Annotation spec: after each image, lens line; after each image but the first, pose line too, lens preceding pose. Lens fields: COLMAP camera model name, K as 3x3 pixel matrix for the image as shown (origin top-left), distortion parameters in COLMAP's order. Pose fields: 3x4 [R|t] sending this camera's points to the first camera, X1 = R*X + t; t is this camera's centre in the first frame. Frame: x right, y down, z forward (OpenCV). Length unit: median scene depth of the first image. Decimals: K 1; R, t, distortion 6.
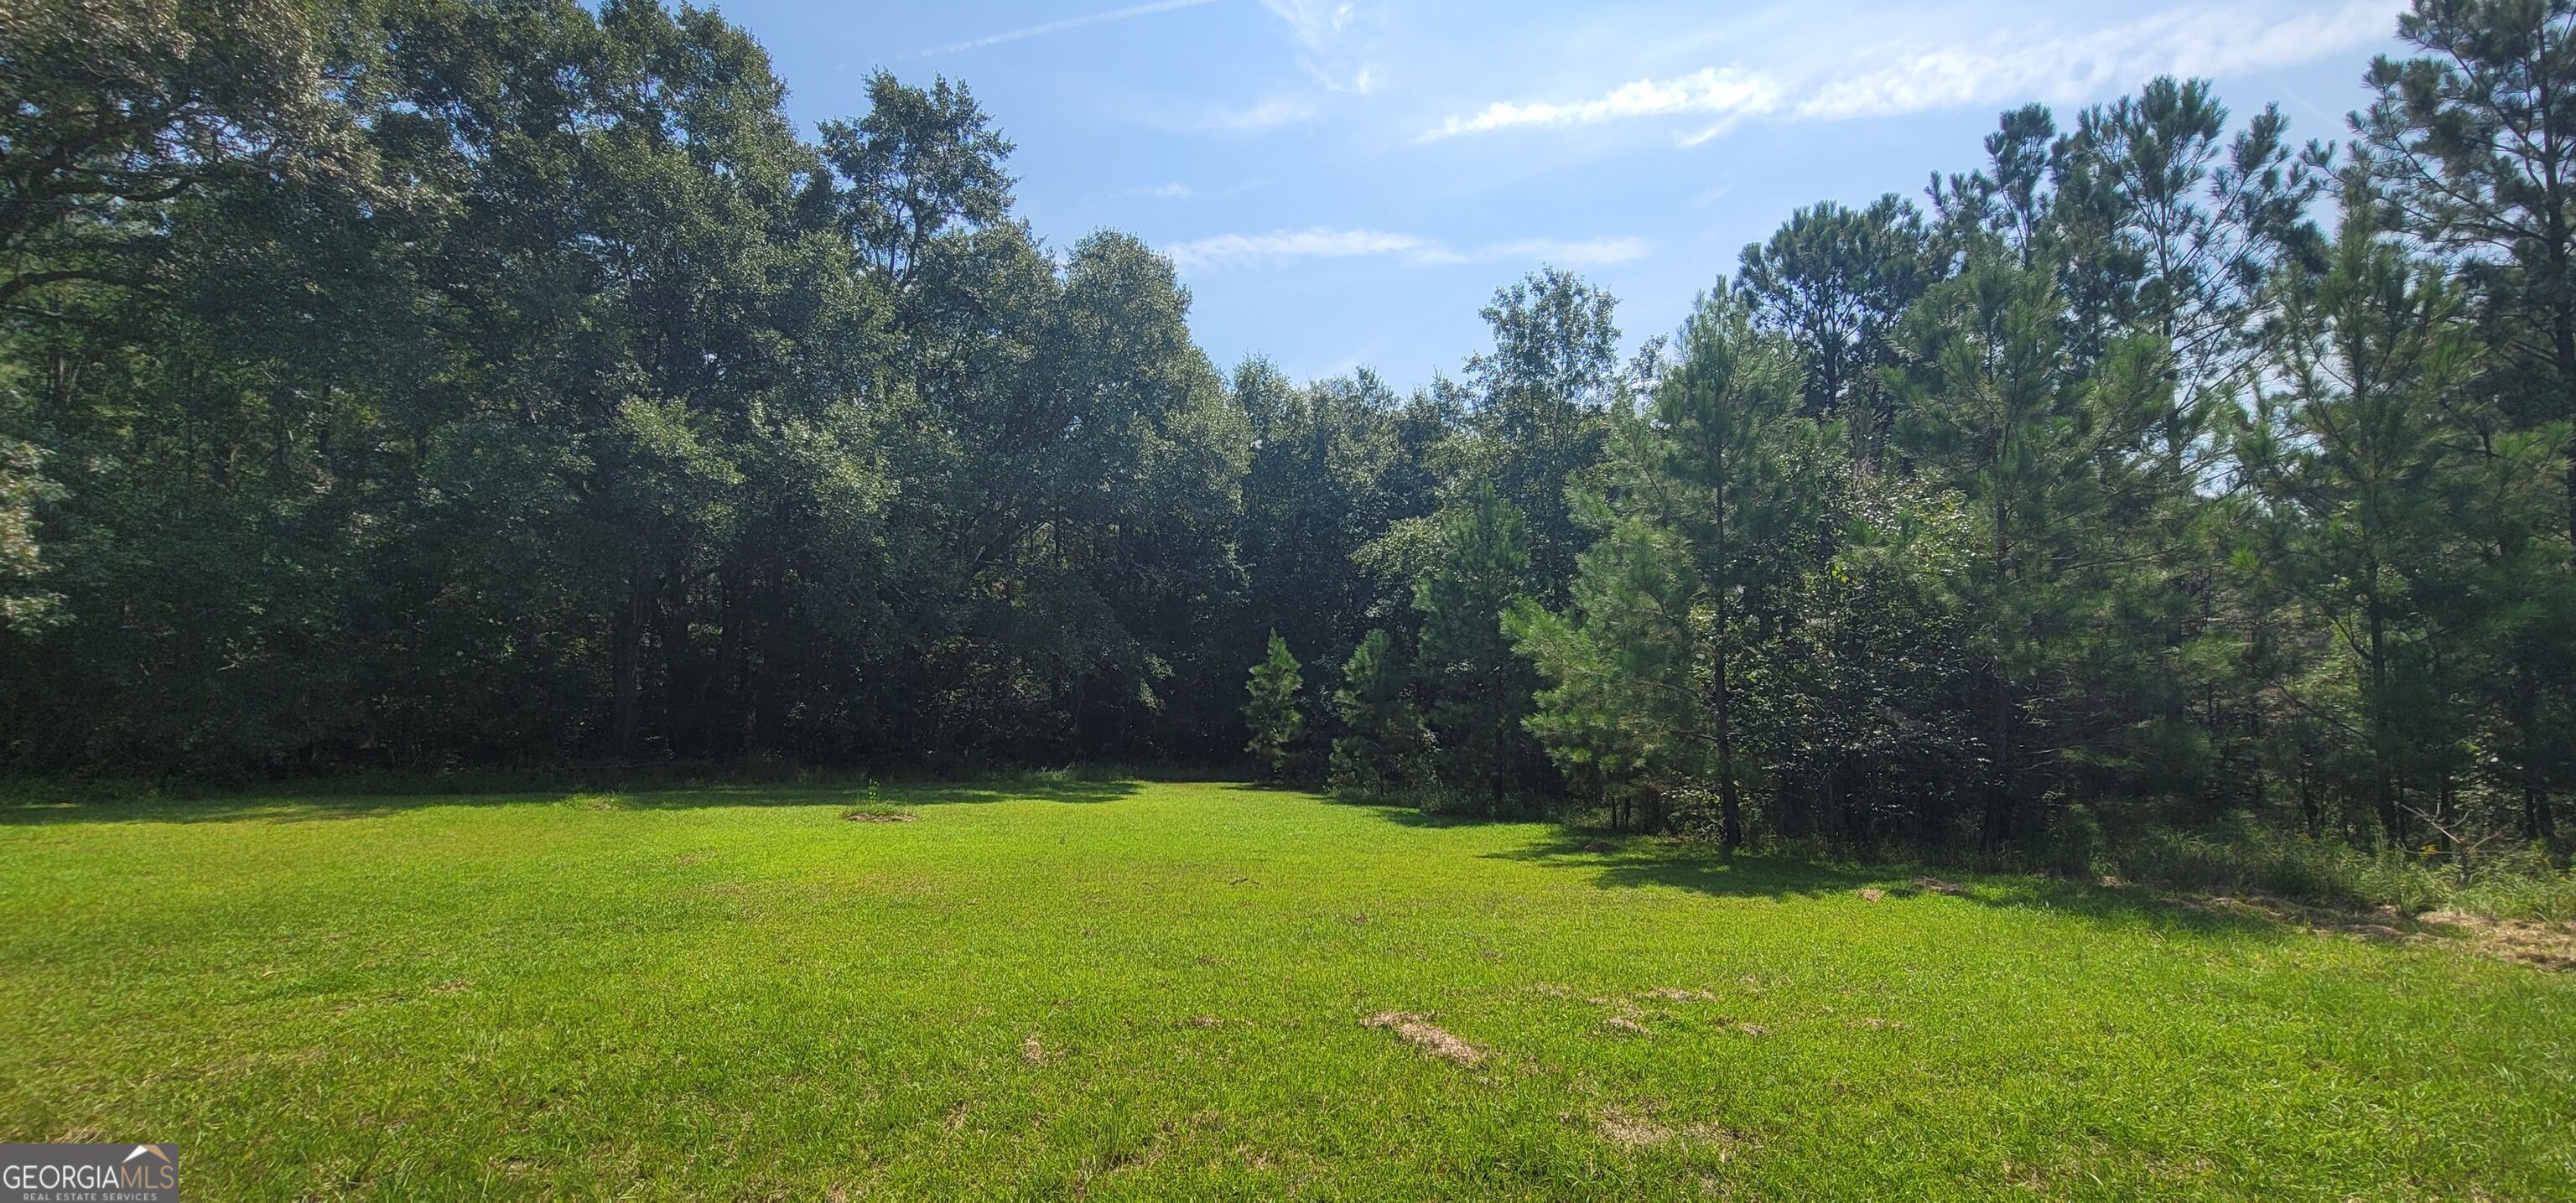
lens RADIAL K [[1047.3, 0, 1291.6], [0, 1047.3, 620.3], [0, 0, 1]] dist [-0.006174, -0.000458]
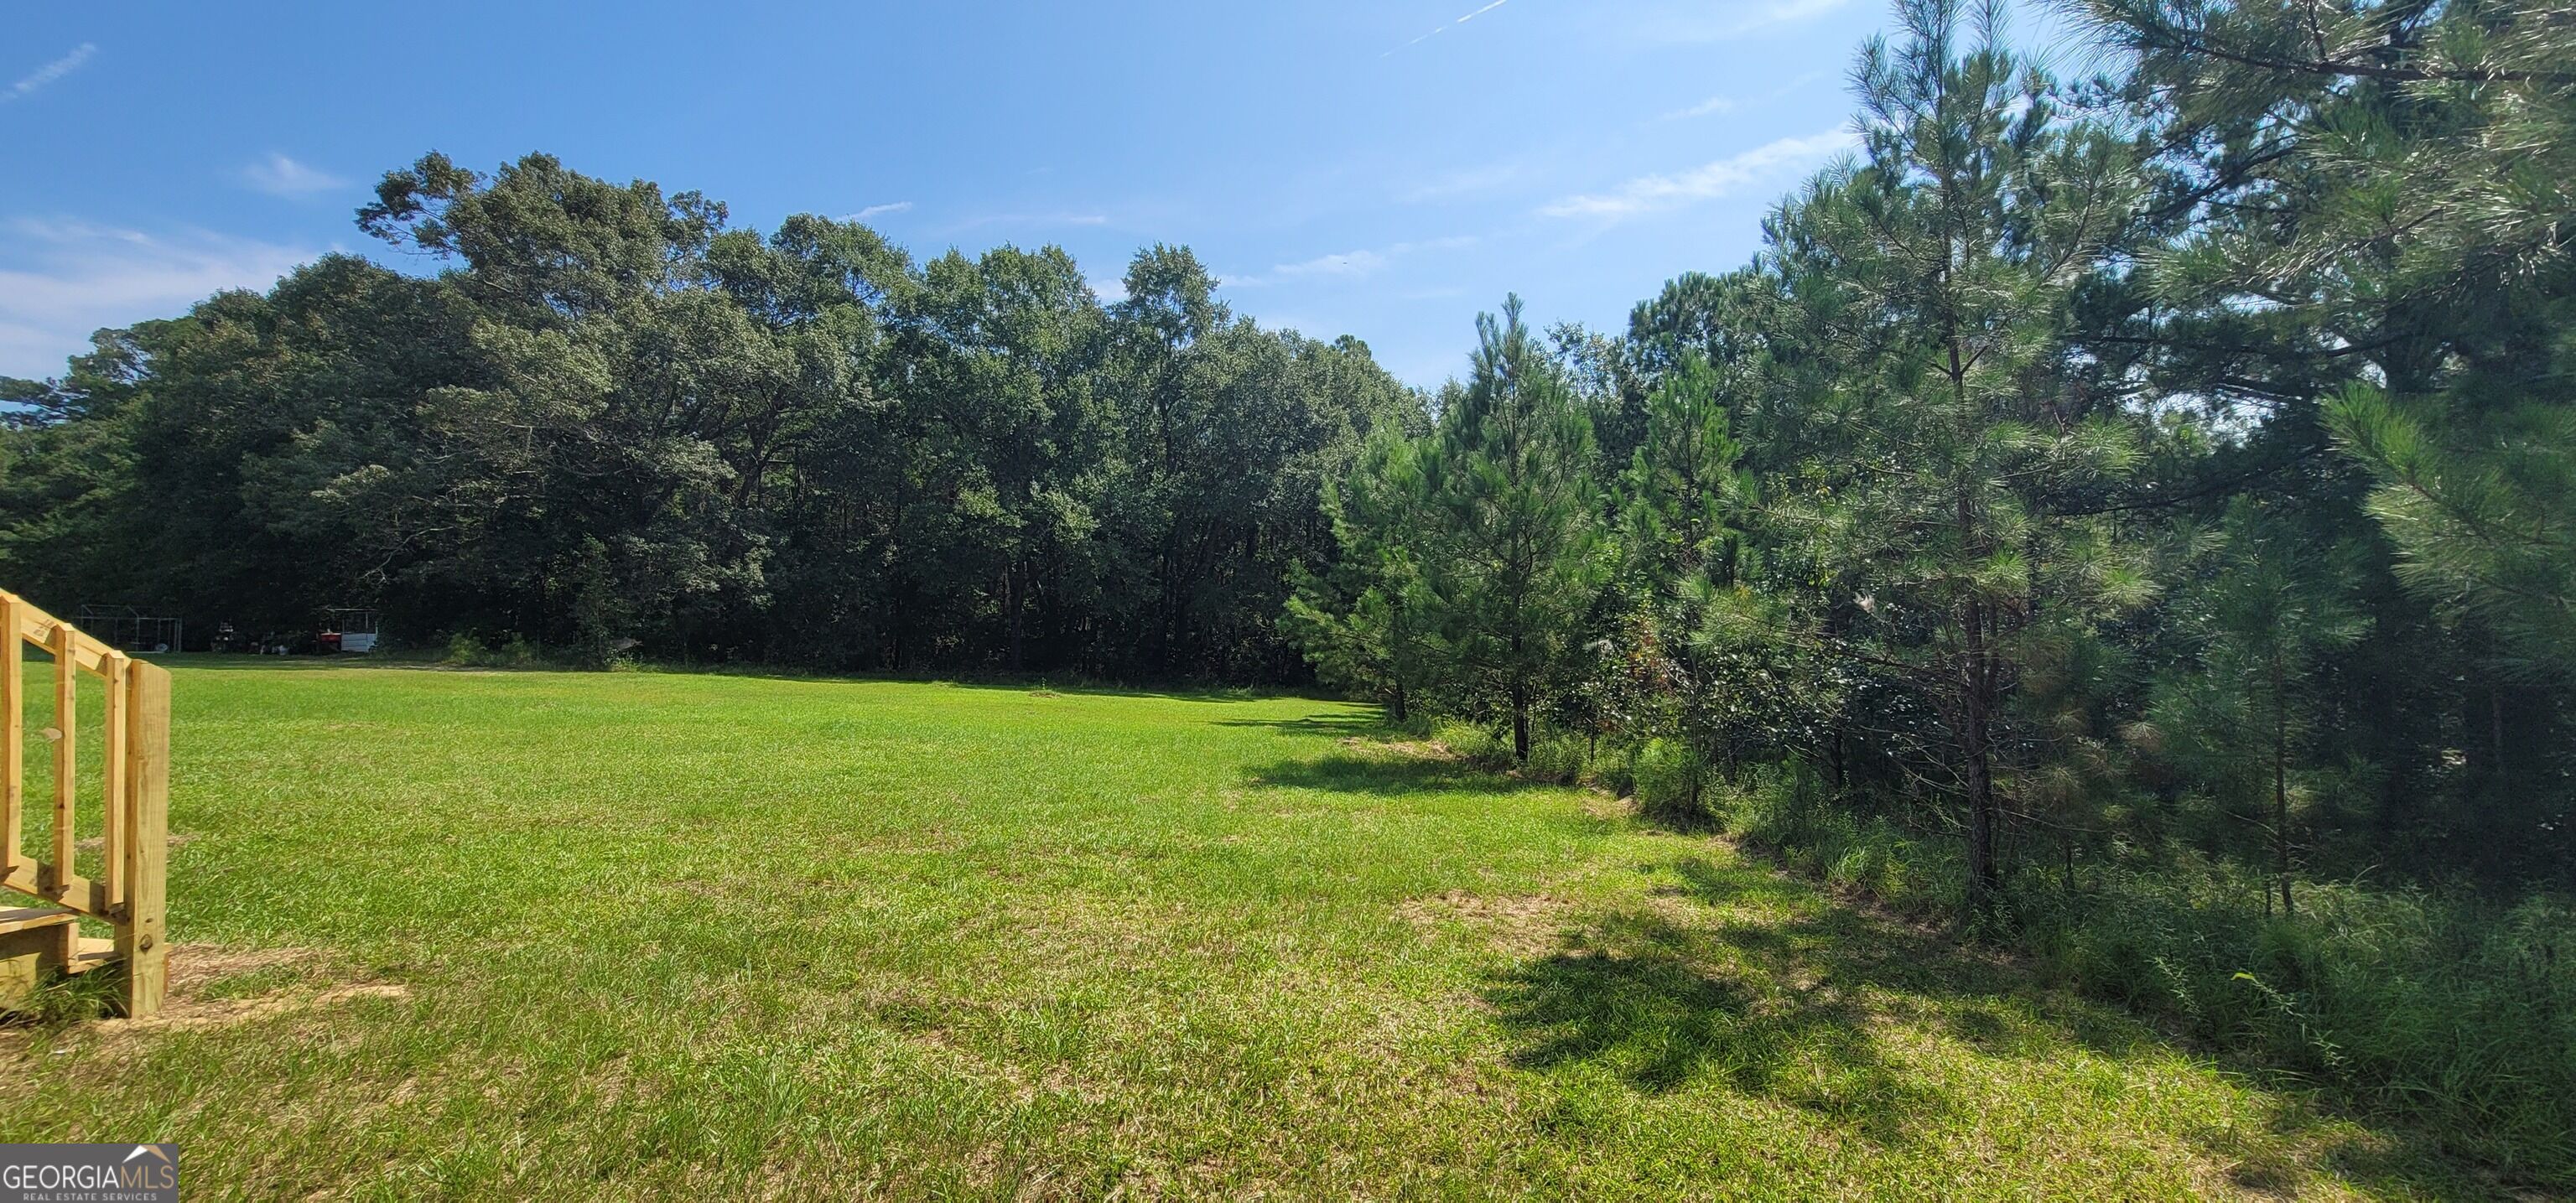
lens RADIAL K [[1047.3, 0, 1291.6], [0, 1047.3, 620.3], [0, 0, 1]] dist [-0.006174, -0.000458]
pose [[0.872104, 0.002558, -0.489315, 0.582736], [0.019748, 0.998988, 0.040419, -0.018448], [0.488923, -0.044912, 0.871170, -0.305390]]
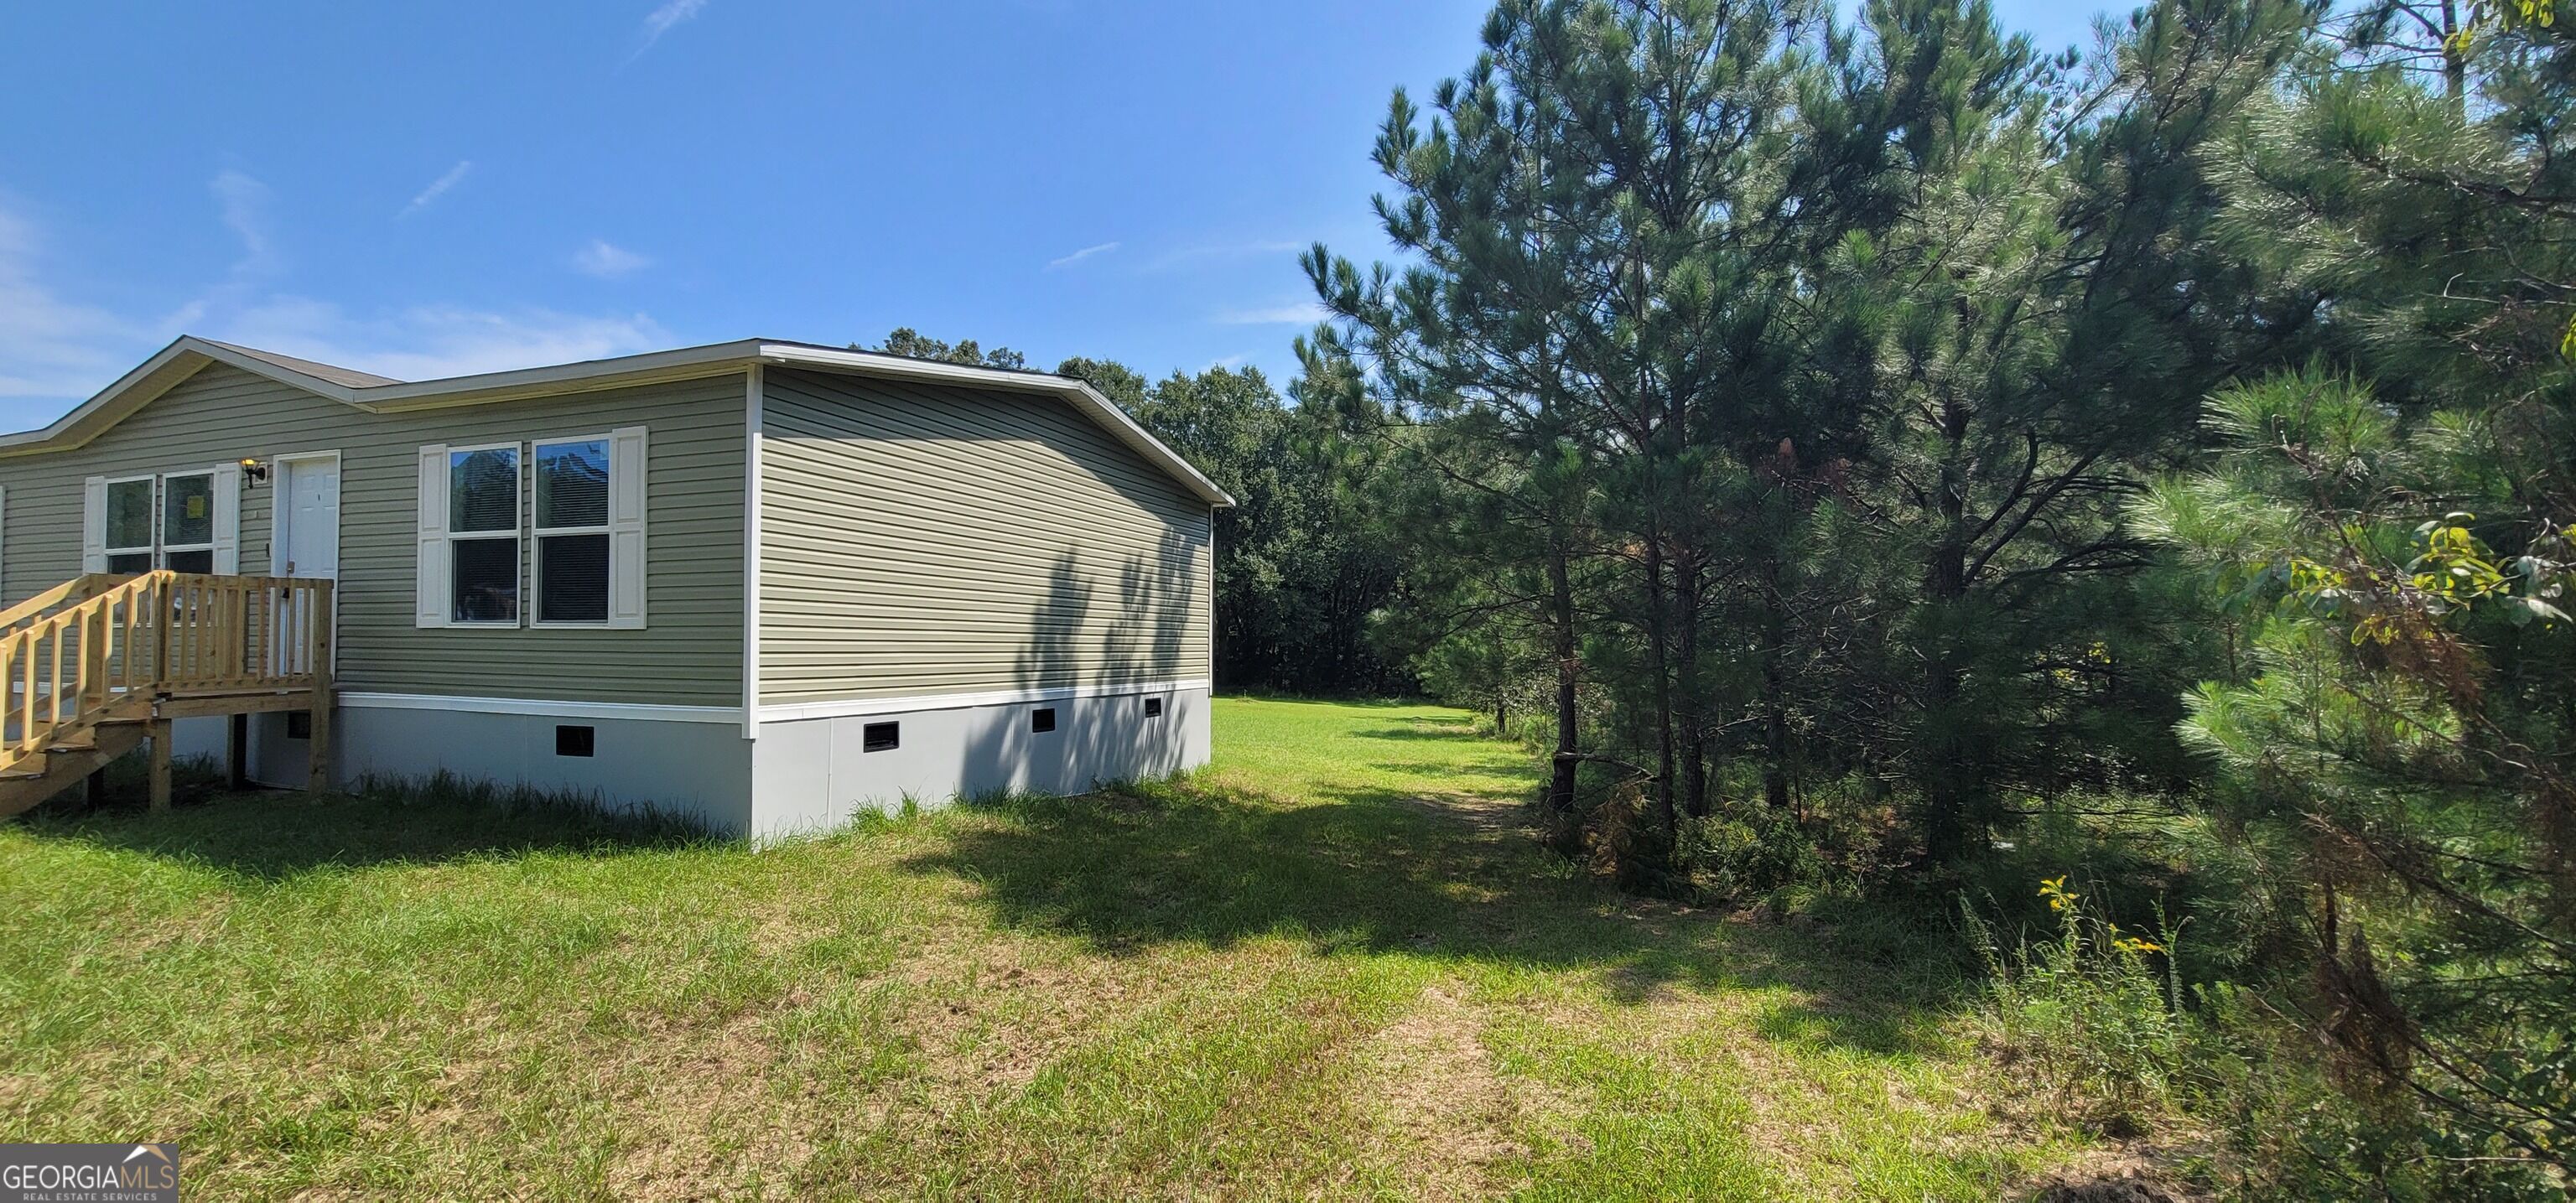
lens RADIAL K [[1047.3, 0, 1291.6], [0, 1047.3, 620.3], [0, 0, 1]] dist [-0.006174, -0.000458]
pose [[0.767510, -0.011790, -0.640929, 0.902456], [0.032414, 0.999266, 0.020435, -0.054618], [0.640217, -0.036459, 0.767328, -0.659645]]
